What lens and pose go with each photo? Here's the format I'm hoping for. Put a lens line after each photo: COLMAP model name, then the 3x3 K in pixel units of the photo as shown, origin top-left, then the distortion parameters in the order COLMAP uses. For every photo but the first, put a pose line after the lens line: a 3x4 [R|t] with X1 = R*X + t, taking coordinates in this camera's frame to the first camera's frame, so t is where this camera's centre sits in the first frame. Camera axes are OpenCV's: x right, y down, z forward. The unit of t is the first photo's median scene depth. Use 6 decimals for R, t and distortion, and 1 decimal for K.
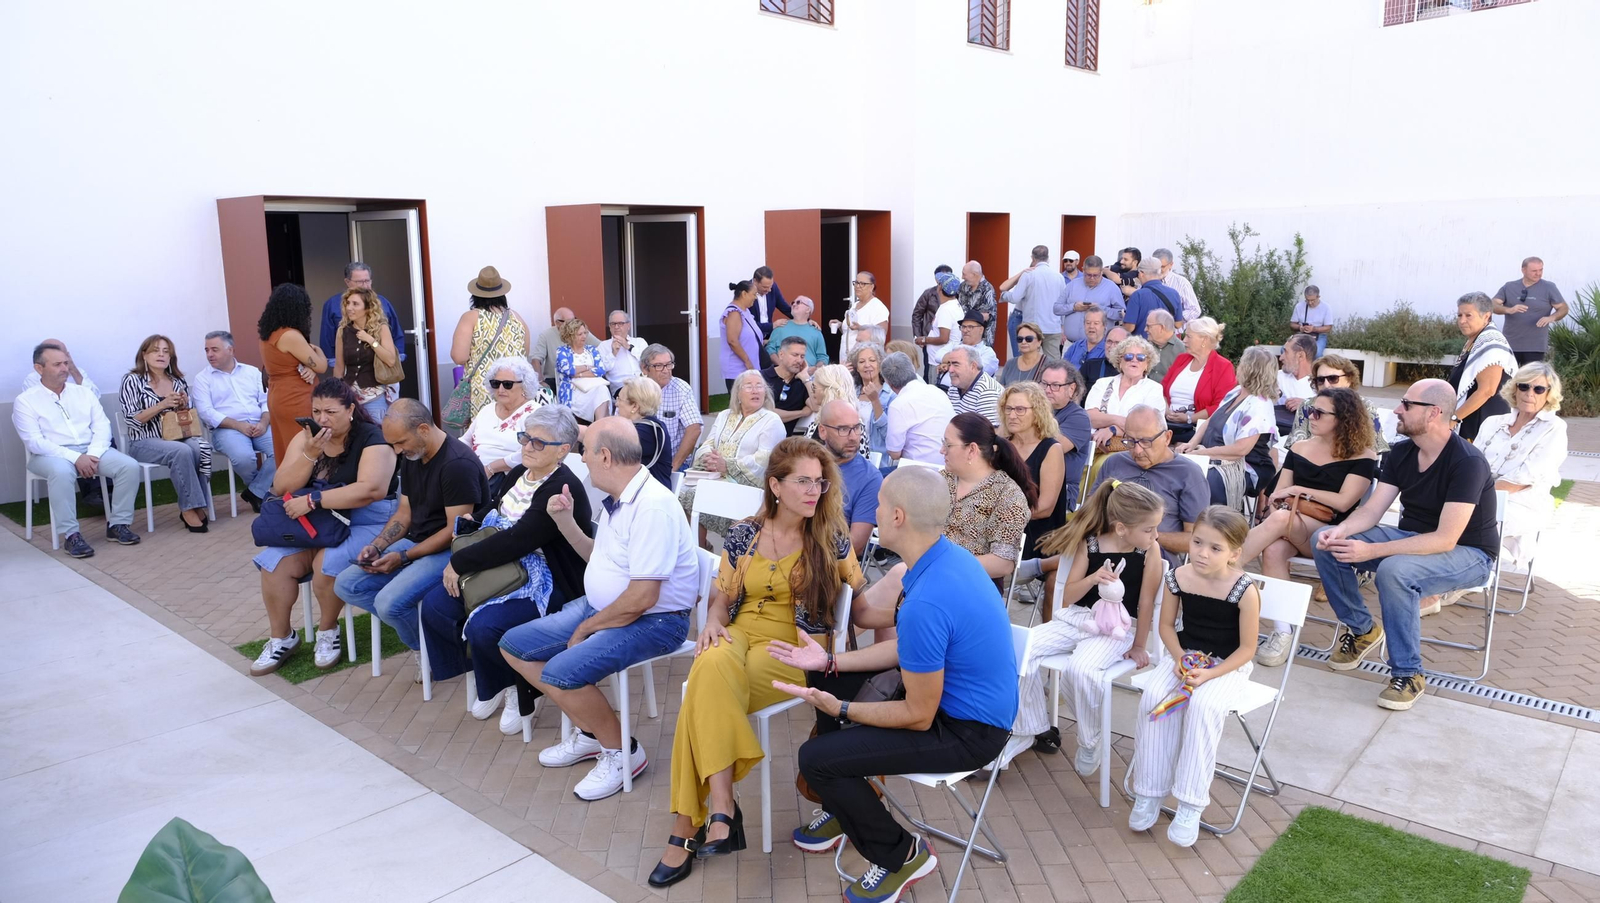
lens RADIAL K [[992.5, 0, 800.0], [0, 992.5, 451.5], [0, 0, 1]] dist [0.018170, 0.000329]
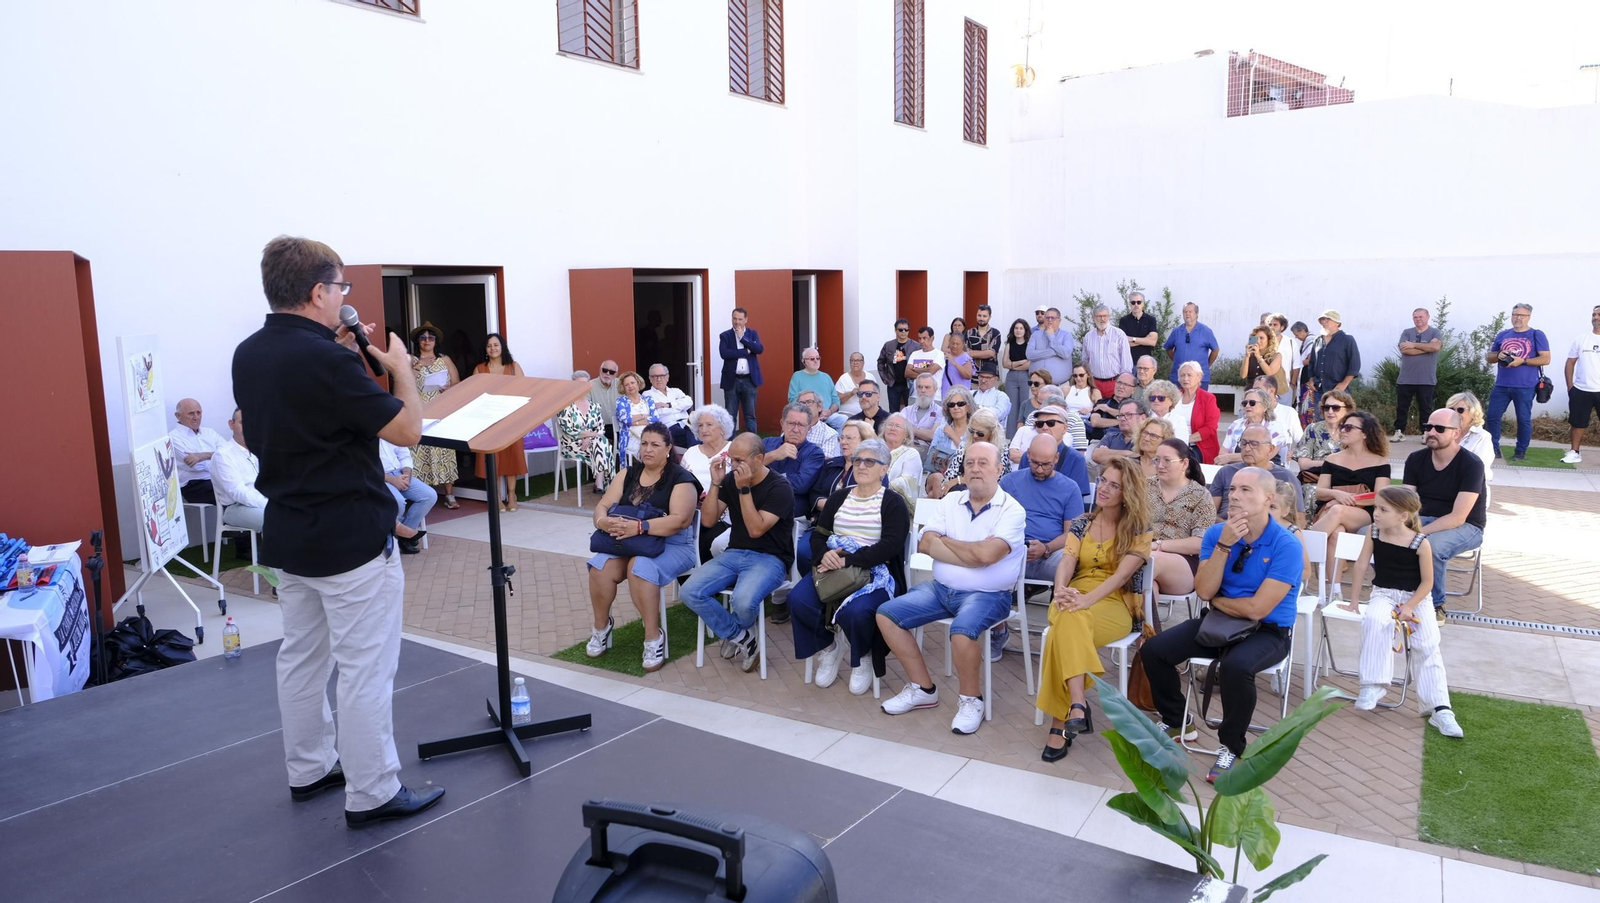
lens RADIAL K [[992.5, 0, 800.0], [0, 992.5, 451.5], [0, 0, 1]] dist [0.018170, 0.000329]
pose [[0.983762, -0.031163, 0.176749, -0.198148], [0.038418, 0.998548, -0.037774, 0.002938], [-0.175315, 0.043951, 0.983531, -0.100363]]
